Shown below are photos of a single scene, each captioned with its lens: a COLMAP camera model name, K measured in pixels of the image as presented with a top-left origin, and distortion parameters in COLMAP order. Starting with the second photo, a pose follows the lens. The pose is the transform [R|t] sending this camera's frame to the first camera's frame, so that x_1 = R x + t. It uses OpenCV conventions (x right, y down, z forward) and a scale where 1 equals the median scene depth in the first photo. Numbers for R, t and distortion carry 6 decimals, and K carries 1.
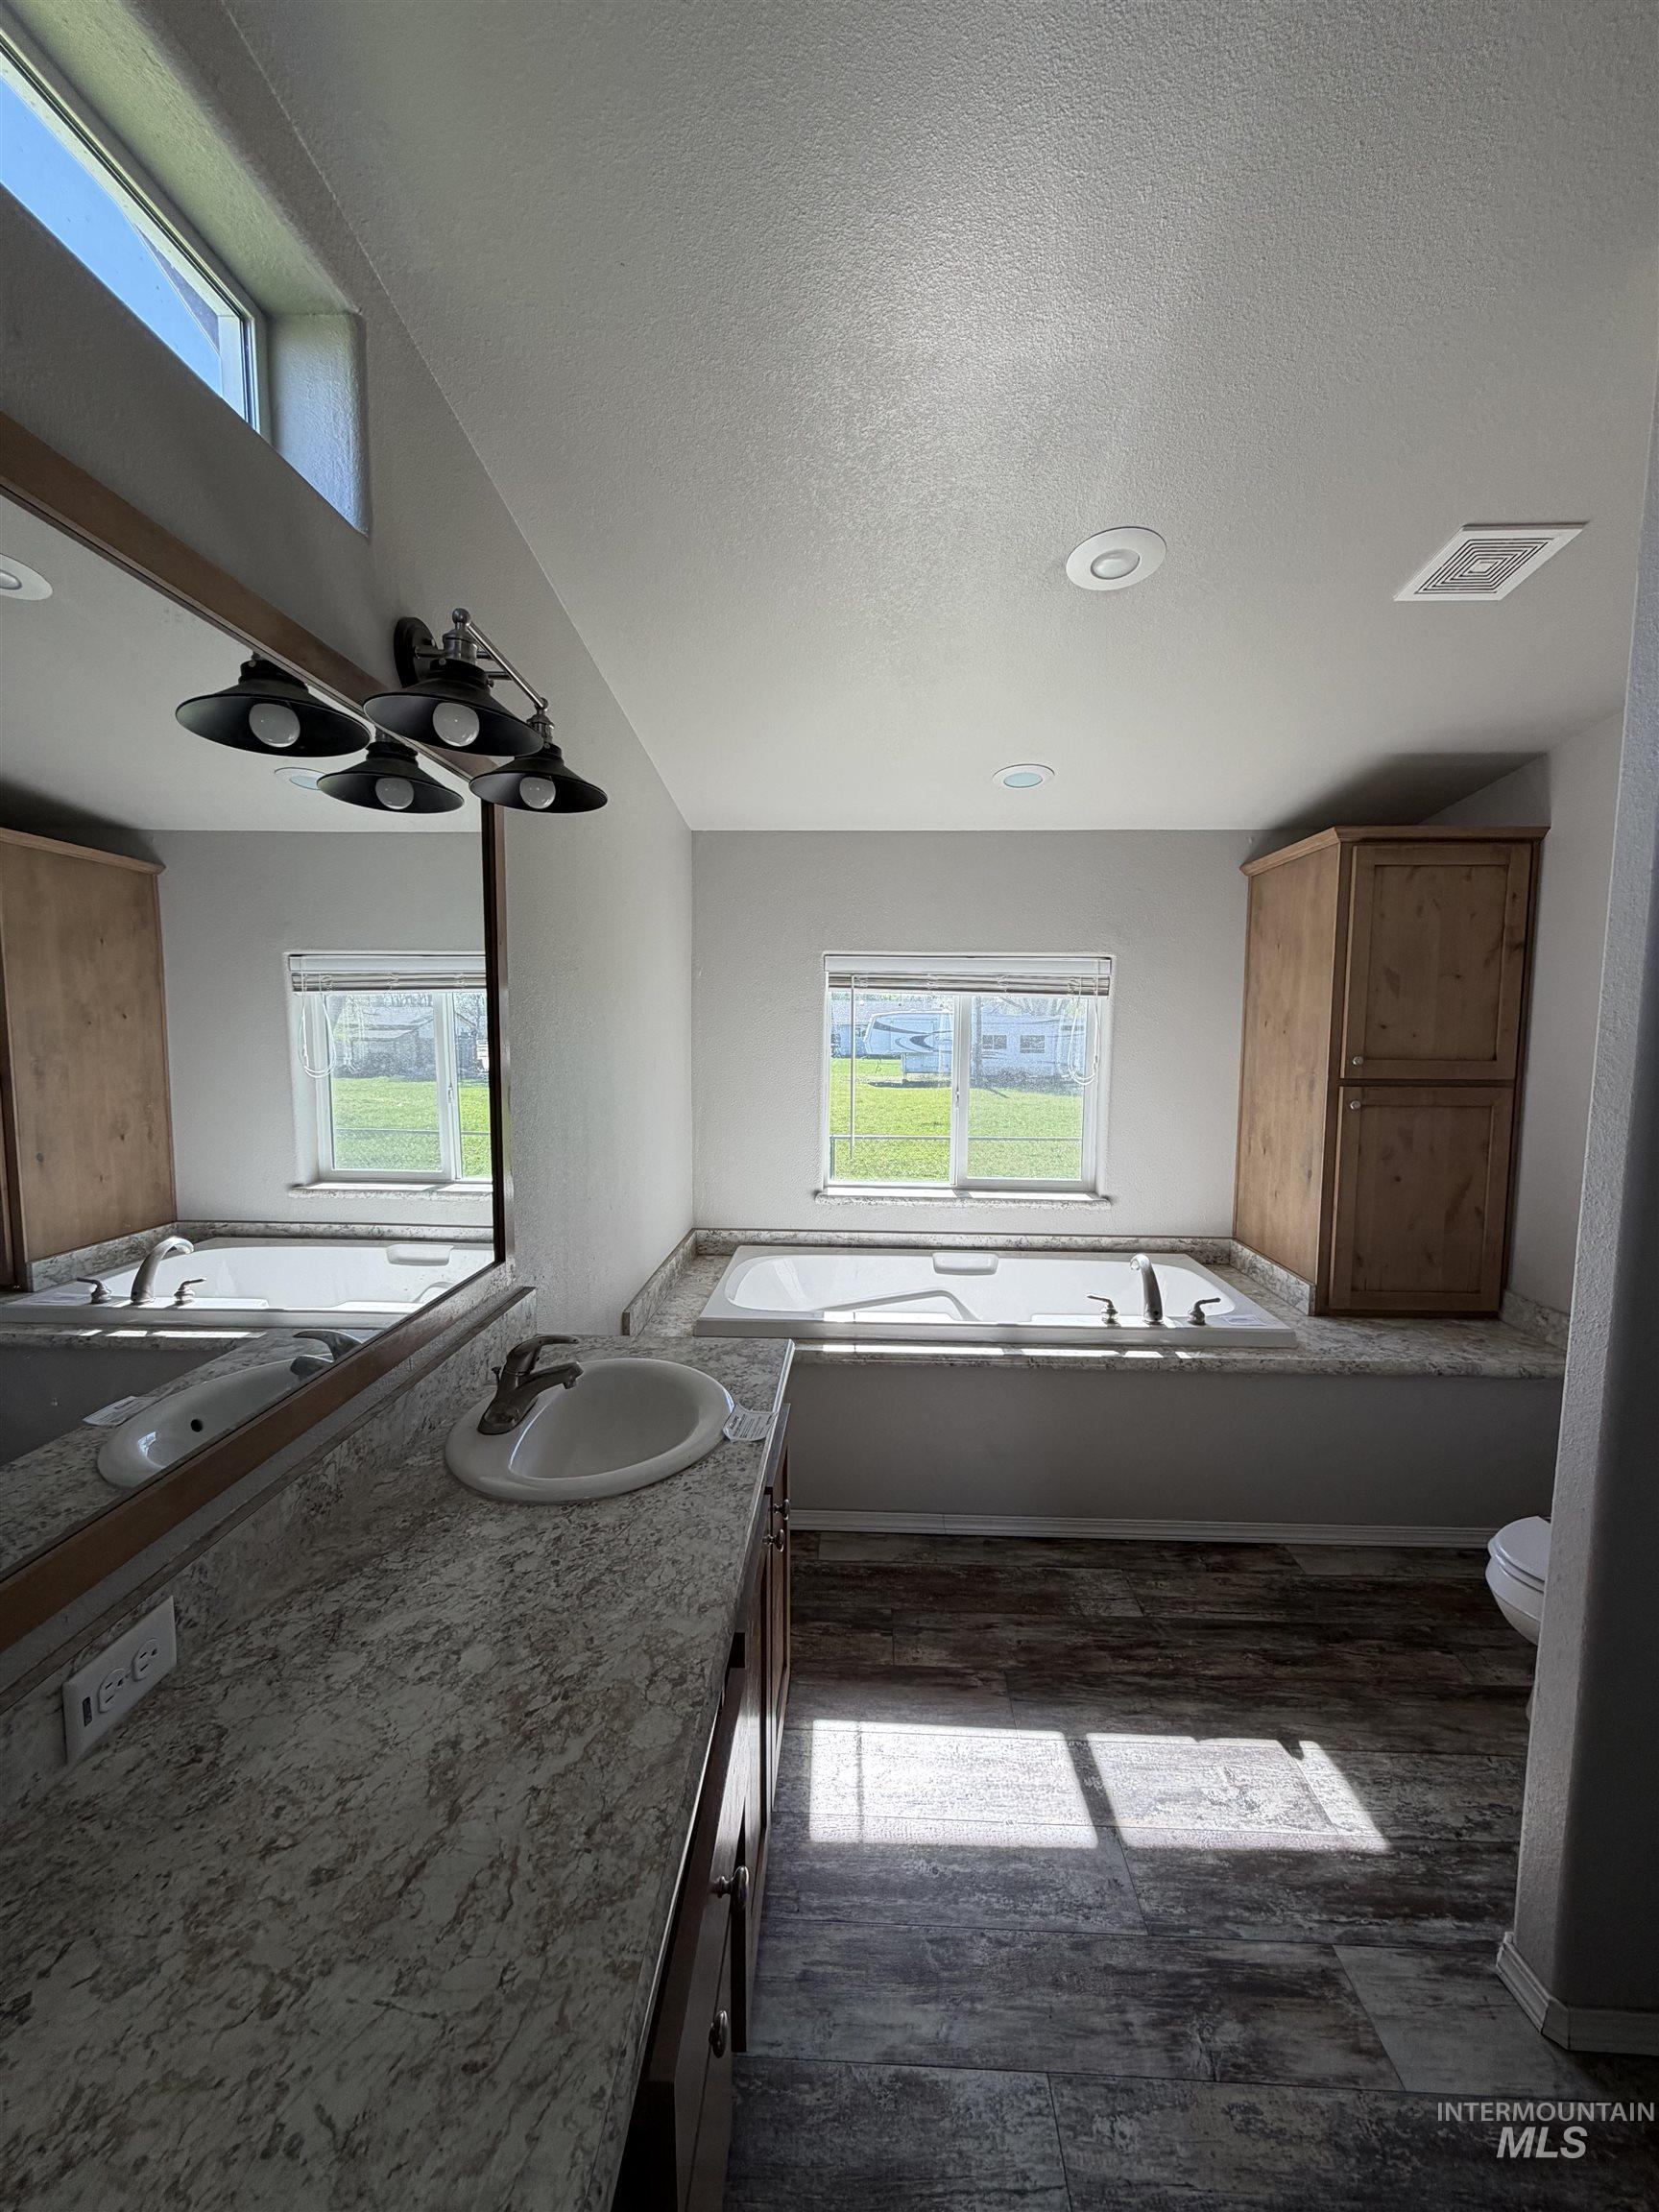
lens RADIAL K [[881.5, 0, 830.5], [0, 881.5, 1101.6], [0, 0, 1]] dist [0.000395, 0.000627]
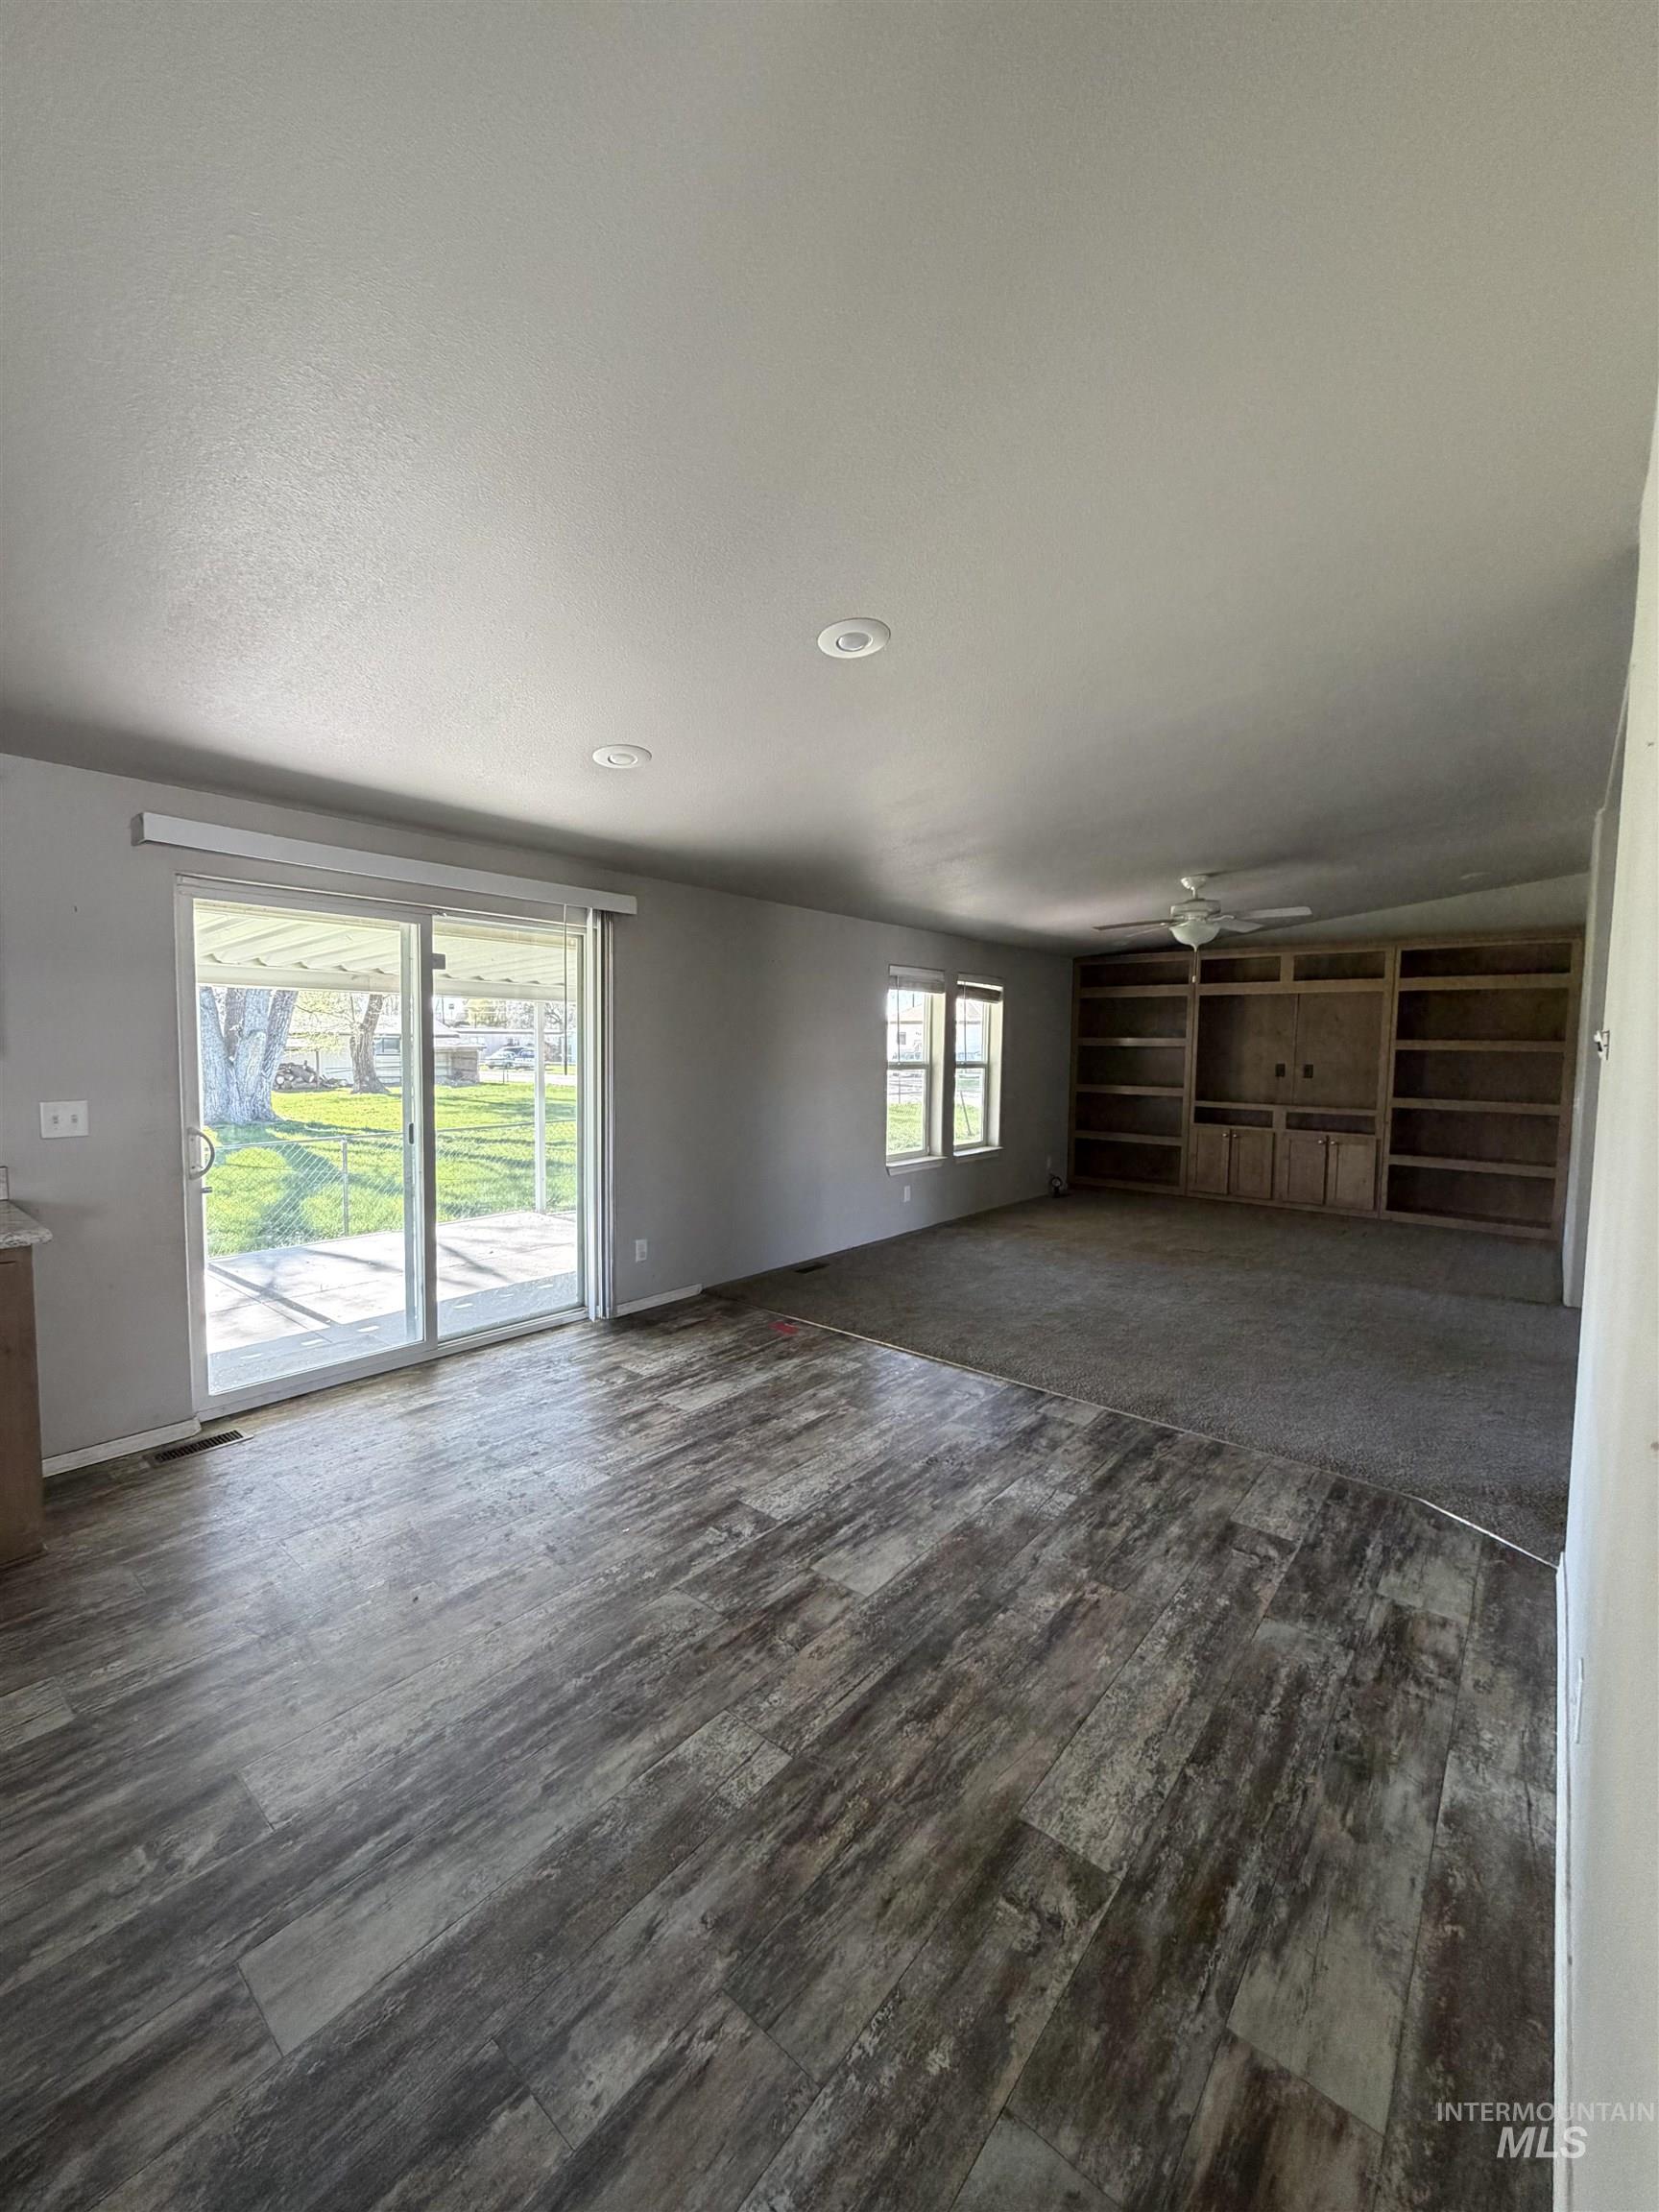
lens RADIAL K [[881.5, 0, 839.0], [0, 881.5, 1055.2], [0, 0, 1]] dist [0.000395, 0.000627]
pose [[0.601852, -0.006108, 0.798585, -0.685453], [0.052467, 0.998113, -0.031908, 0.049248], [-0.796883, 0.061103, 0.601036, -0.095496]]
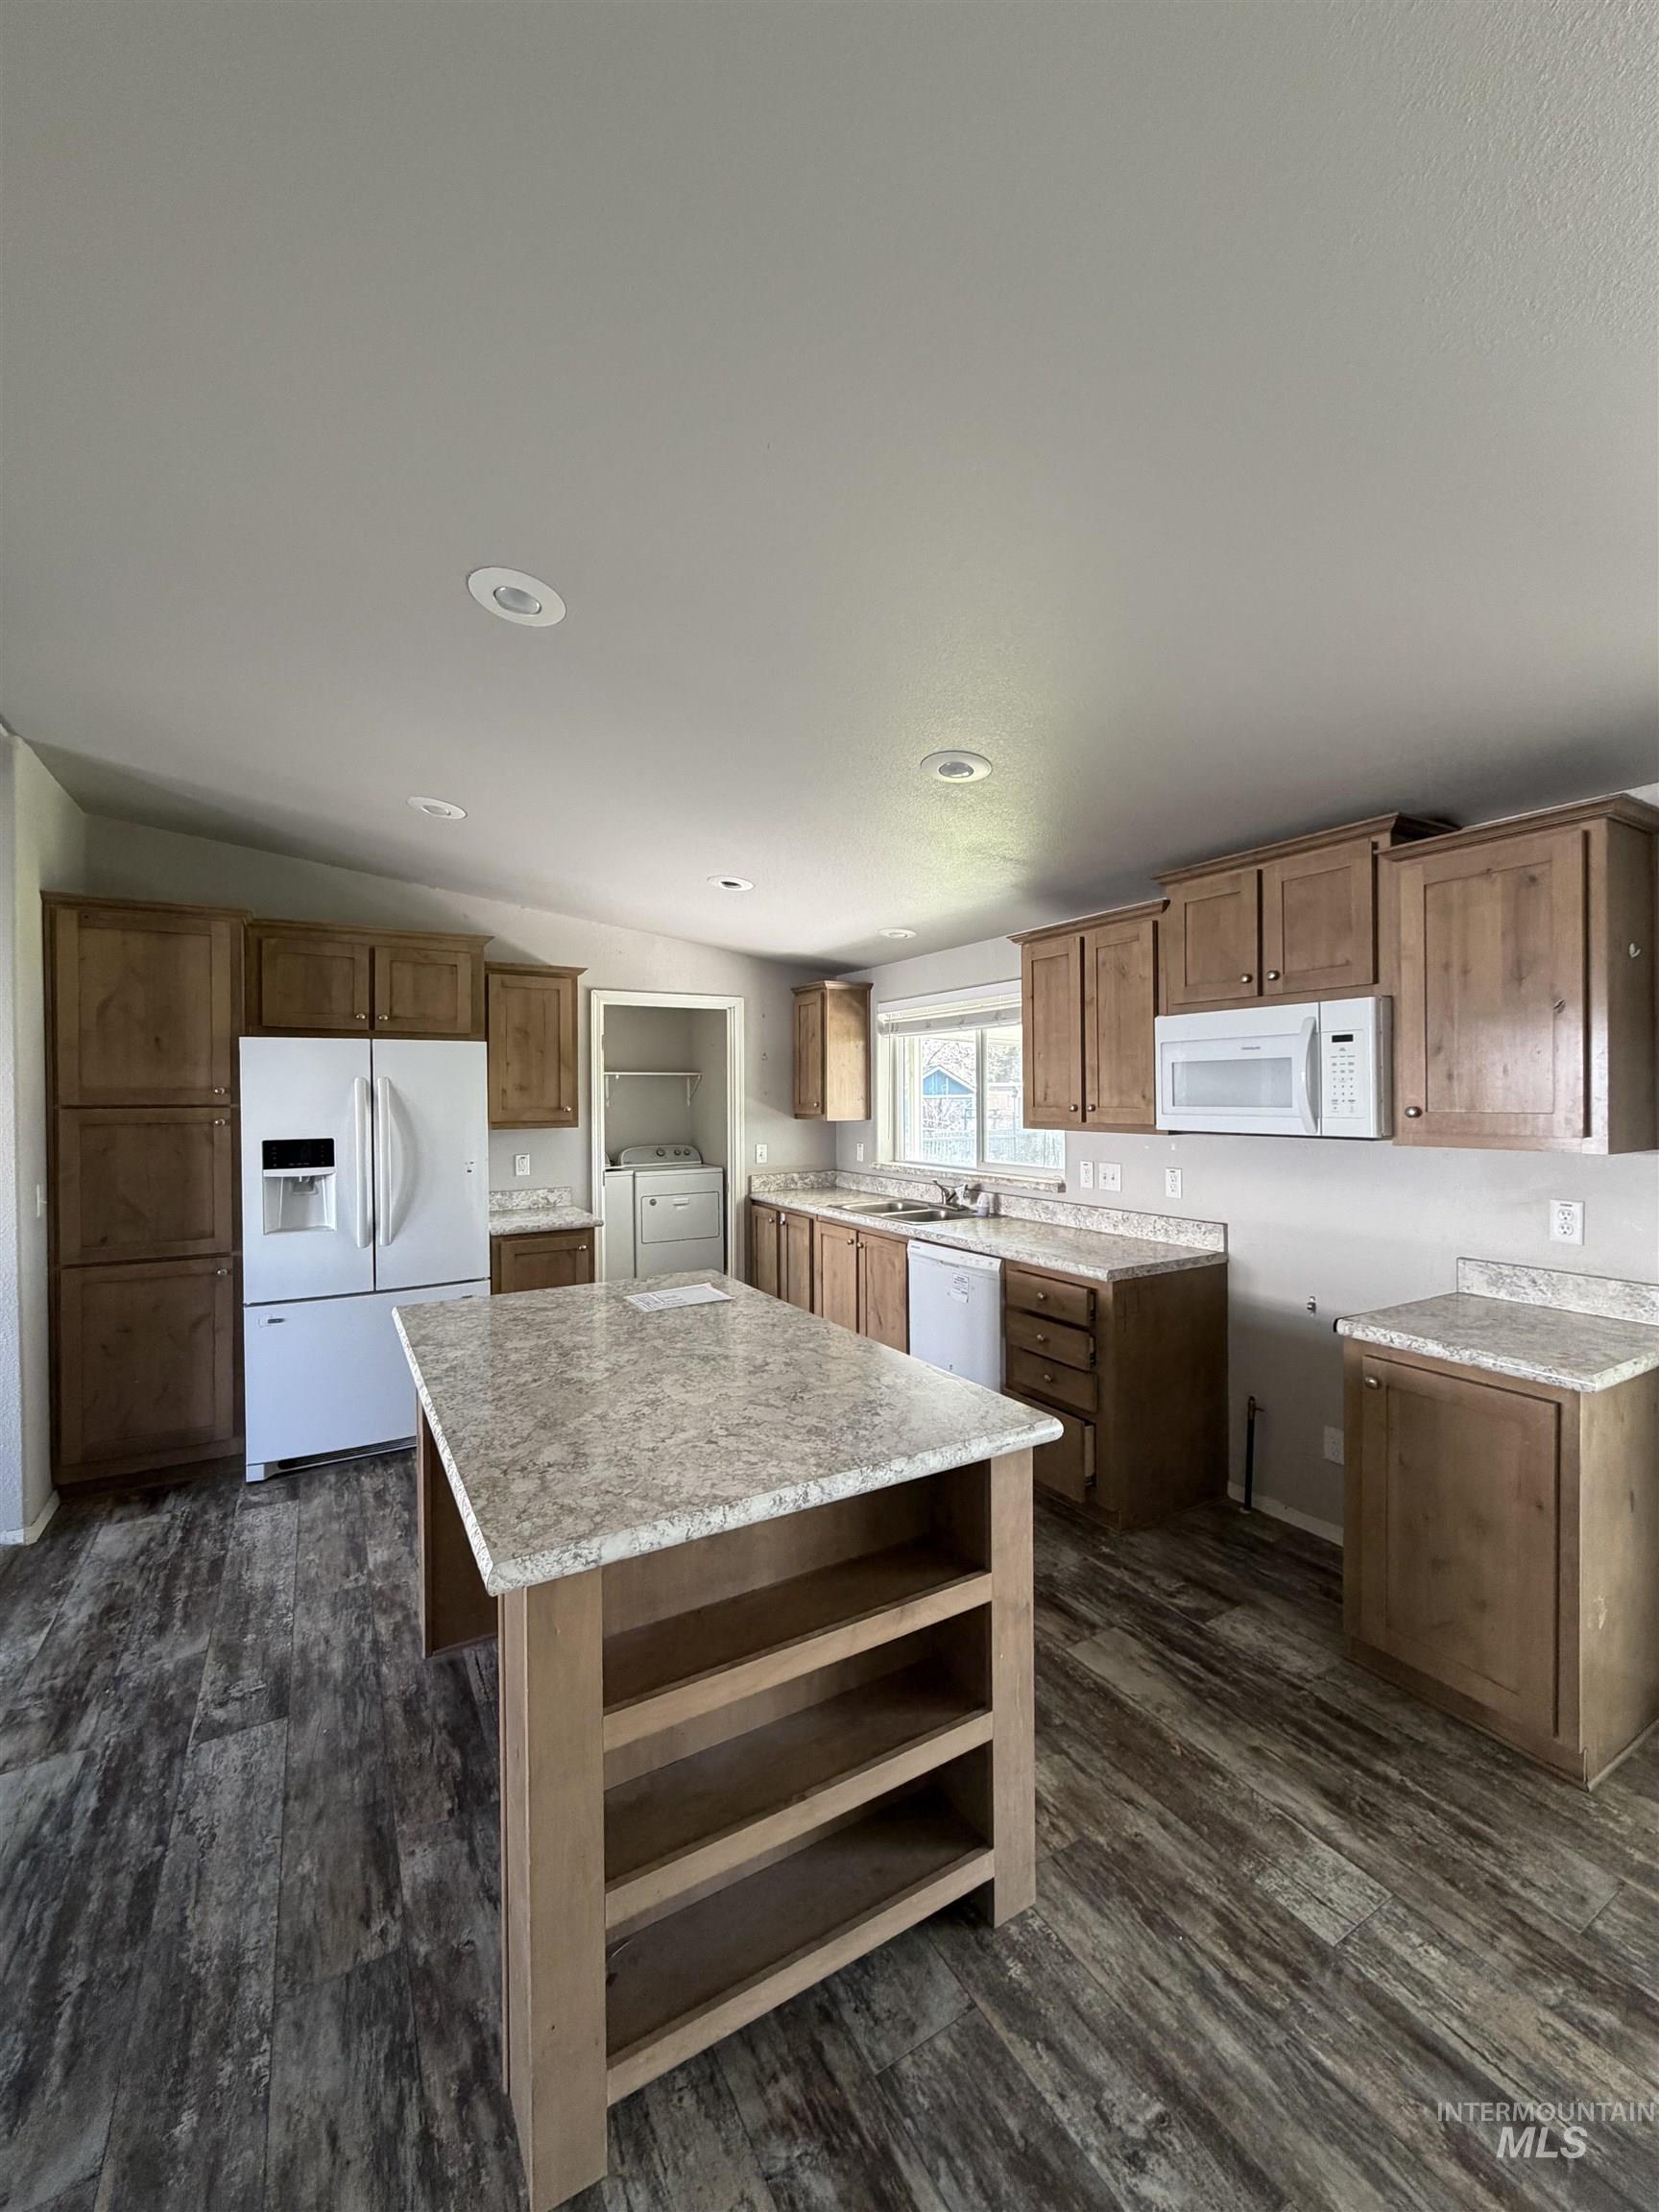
lens RADIAL K [[881.5, 0, 829.3], [0, 881.5, 1097.7], [0, 0, 1]] dist [0.000395, 0.000627]
pose [[0.535090, -0.003794, -0.844787, 0.756193], [-0.061810, 0.997134, -0.043628, 0.032514], [0.842531, 0.075561, 0.533322, -0.404554]]
